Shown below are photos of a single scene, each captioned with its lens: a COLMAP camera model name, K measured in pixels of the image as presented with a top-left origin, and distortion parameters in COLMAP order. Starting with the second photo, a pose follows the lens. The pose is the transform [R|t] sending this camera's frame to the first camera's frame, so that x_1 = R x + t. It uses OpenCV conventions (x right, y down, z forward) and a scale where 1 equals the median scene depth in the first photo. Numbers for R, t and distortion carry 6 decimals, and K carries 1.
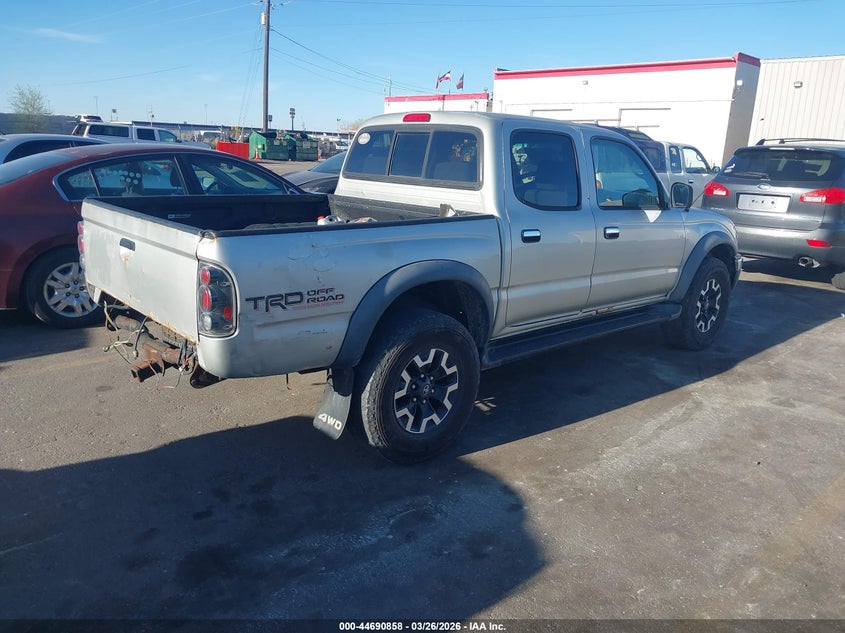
lens RADIAL K [[697.8, 0, 418.9], [0, 697.8, 315.9], [0, 0, 1]] dist [0.001705, 0.001228]
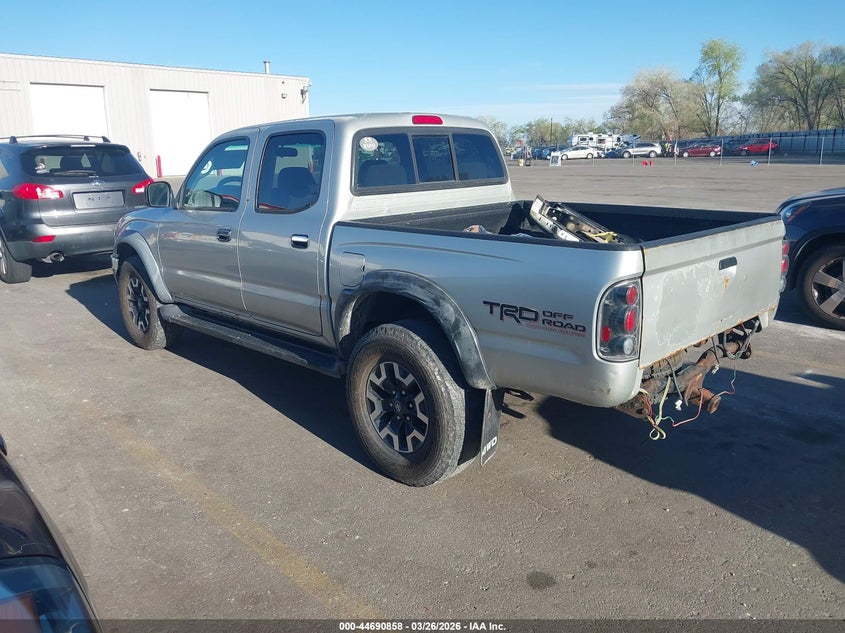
lens RADIAL K [[697.8, 0, 418.9], [0, 697.8, 315.9], [0, 0, 1]] dist [0.001705, 0.001228]
pose [[-0.075981, -0.265251, 0.961181, -1.005320], [0.252527, 0.927422, 0.275897, -0.307254], [-0.964602, 0.263687, -0.003484, 1.106398]]
